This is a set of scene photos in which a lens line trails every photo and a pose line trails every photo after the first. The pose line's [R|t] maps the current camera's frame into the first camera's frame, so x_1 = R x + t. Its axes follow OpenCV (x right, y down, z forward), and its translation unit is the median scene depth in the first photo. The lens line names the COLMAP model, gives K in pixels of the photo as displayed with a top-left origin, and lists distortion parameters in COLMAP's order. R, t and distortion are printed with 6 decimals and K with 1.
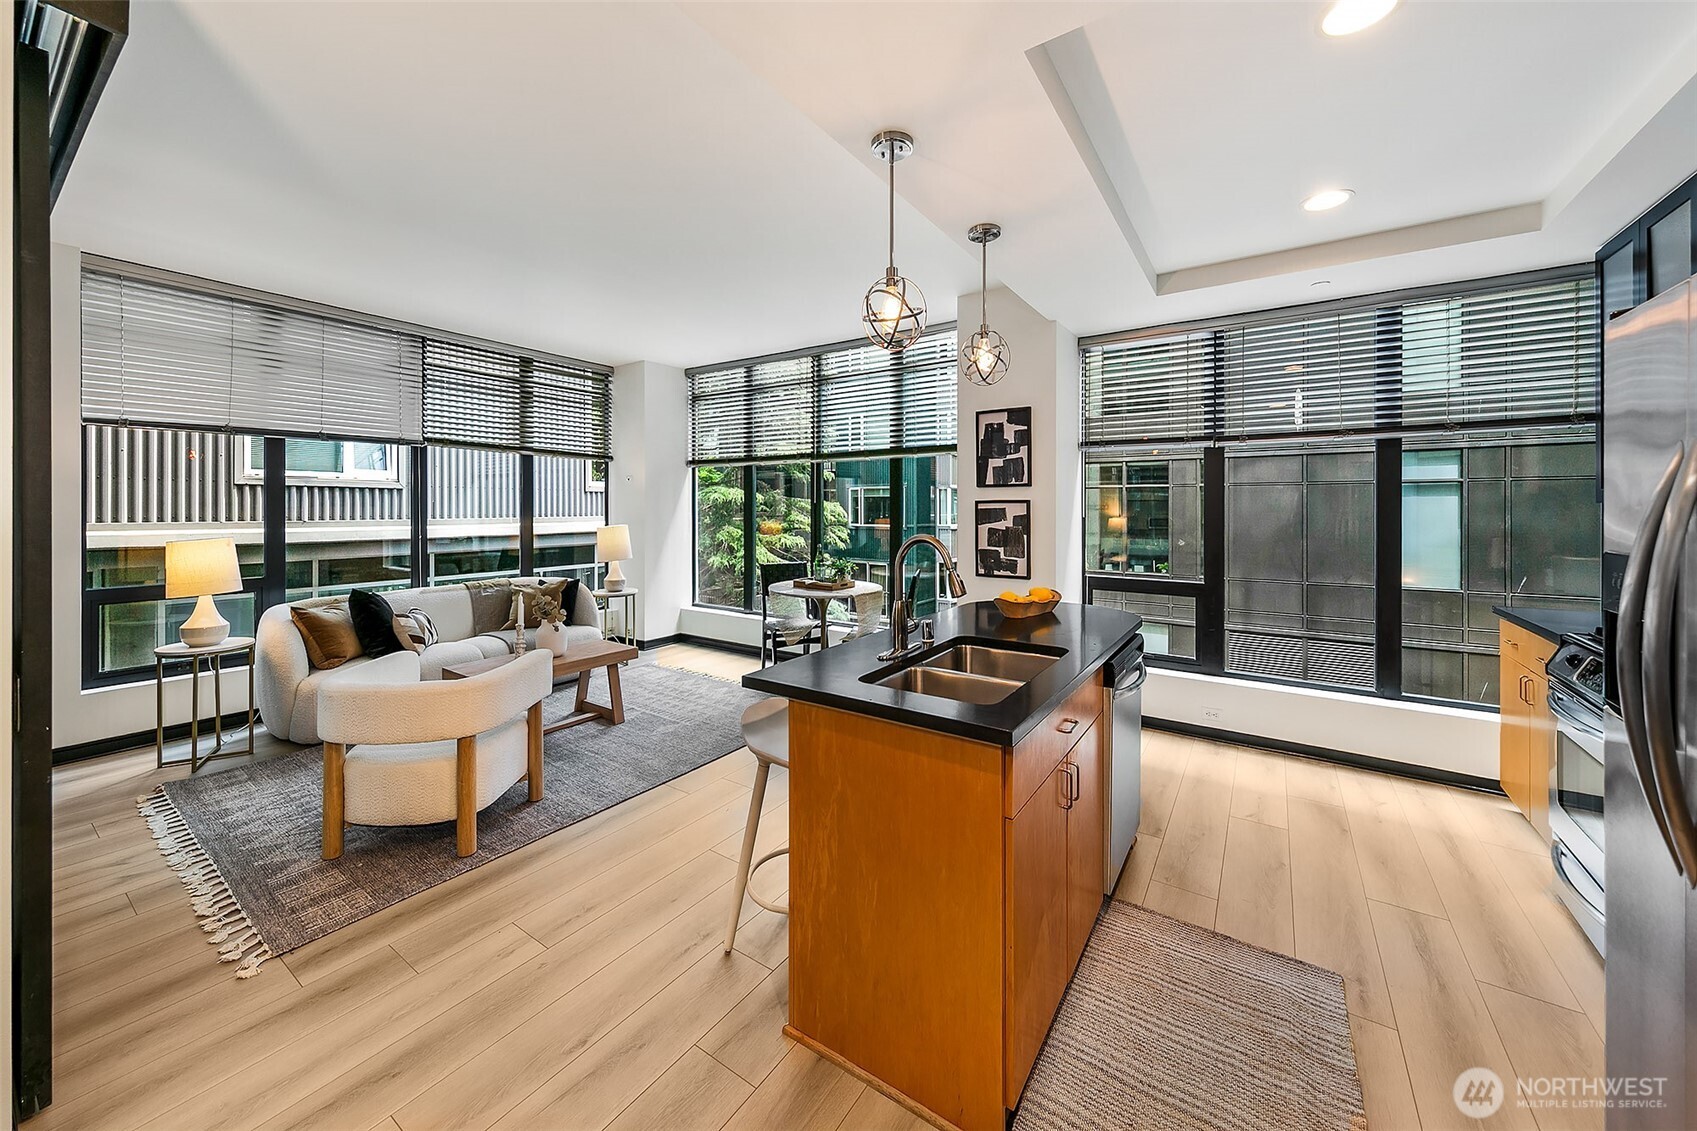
lens RADIAL K [[611.8, 0, 911.1], [0, 611.8, 505.2], [0, 0, 1]] dist [-0.002283, -0.000191]
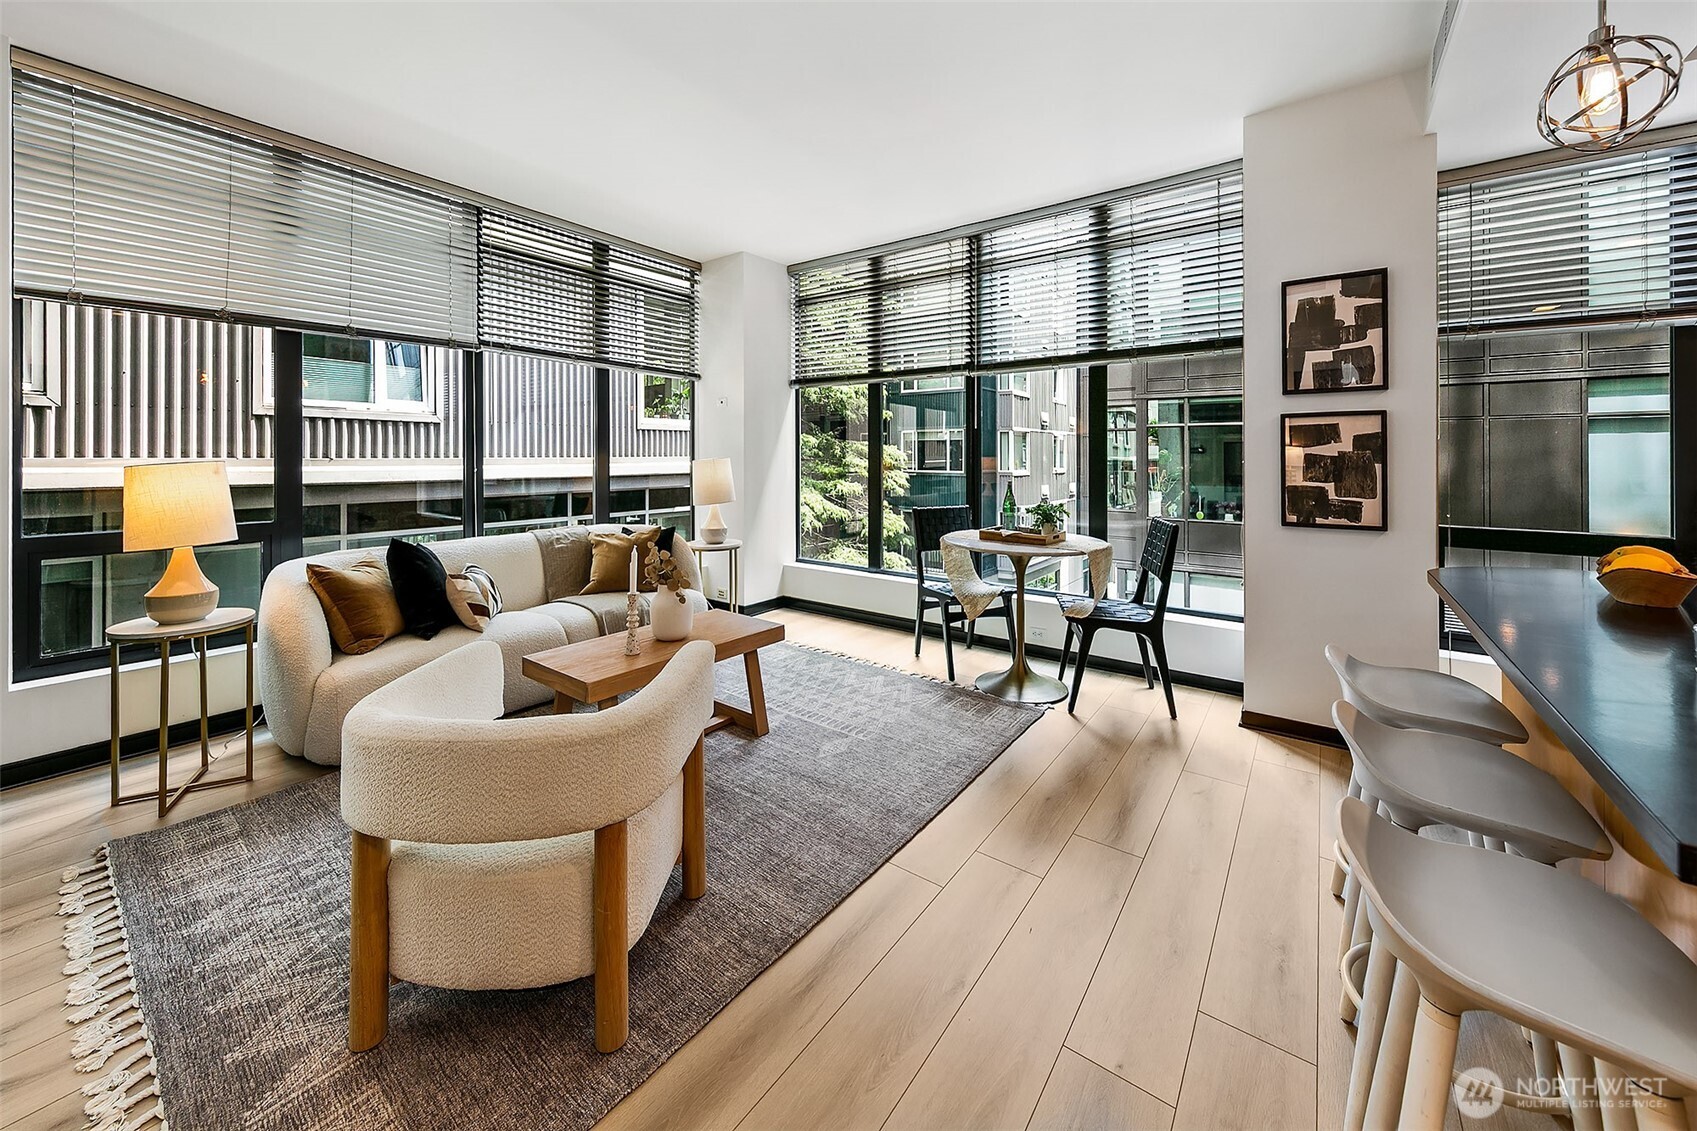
lens RADIAL K [[627.5, 0, 906.2], [0, 627.5, 453.8], [0, 0, 1]] dist [0.000051, -0.000034]
pose [[0.999052, 0.000673, -0.043528, -0.261726], [-0.000667, 1.000000, 0.000138, 0.034579], [0.043528, -0.000109, 0.999052, 0.271859]]
